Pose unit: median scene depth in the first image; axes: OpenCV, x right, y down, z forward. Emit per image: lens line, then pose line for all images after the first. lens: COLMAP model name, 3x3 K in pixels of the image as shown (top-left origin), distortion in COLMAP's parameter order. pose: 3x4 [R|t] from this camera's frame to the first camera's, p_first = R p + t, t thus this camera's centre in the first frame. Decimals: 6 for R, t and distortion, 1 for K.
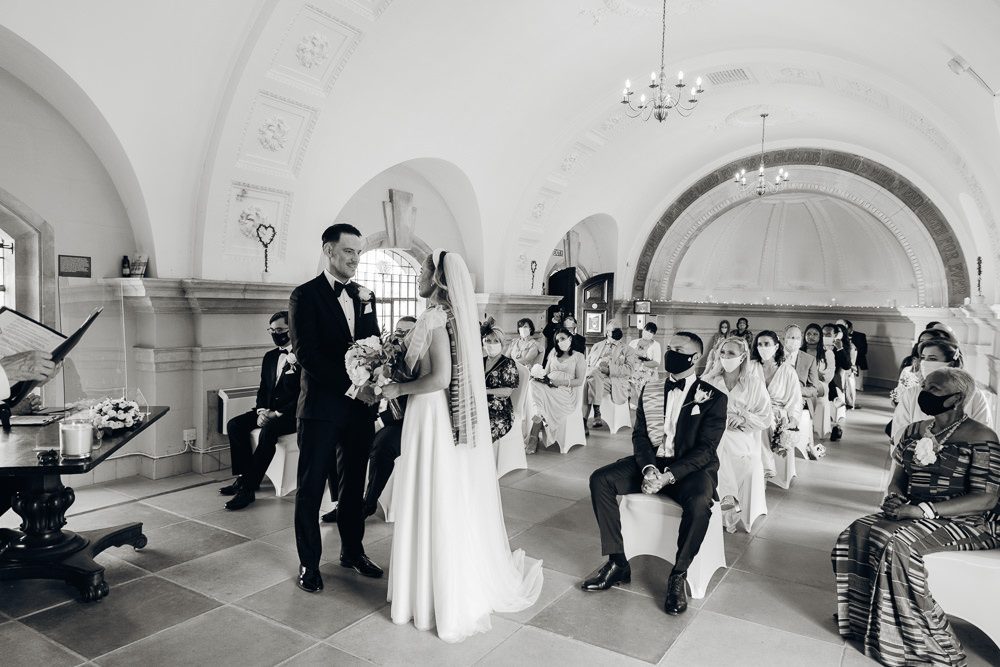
lens RADIAL K [[653.1, 0, 500.0], [0, 653.1, 333.5], [0, 0, 1]] dist [0.012015, -0.002060]
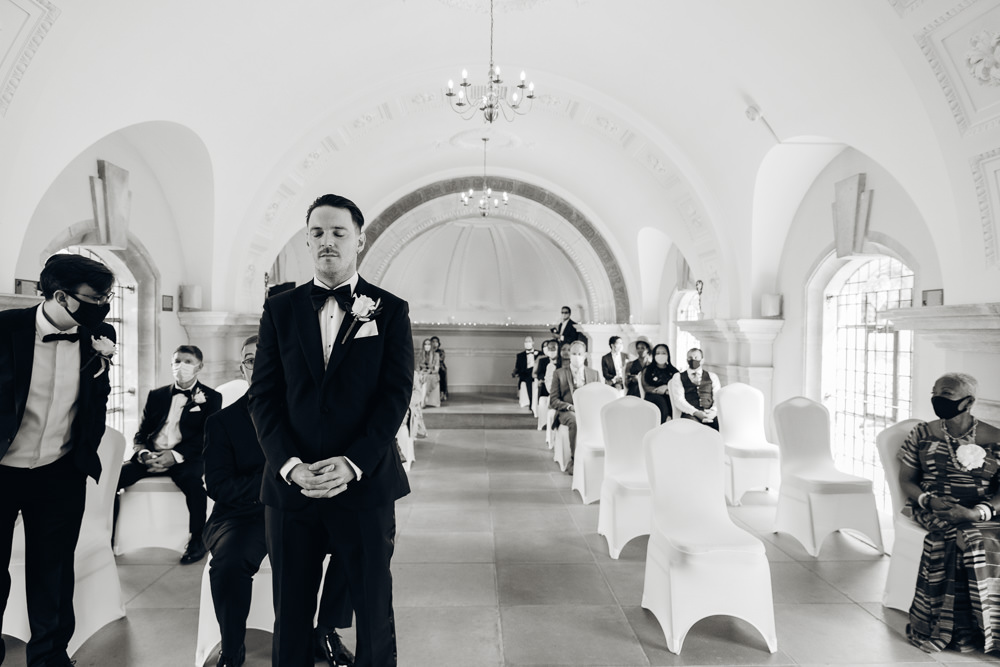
lens RADIAL K [[653.1, 0, 500.0], [0, 653.1, 333.5], [0, 0, 1]] dist [0.012015, -0.002060]
pose [[0.827126, -0.019771, 0.561669, -0.196800], [0.038606, 0.999019, -0.021687, -0.006681], [-0.560689, 0.039622, 0.827078, 0.186245]]
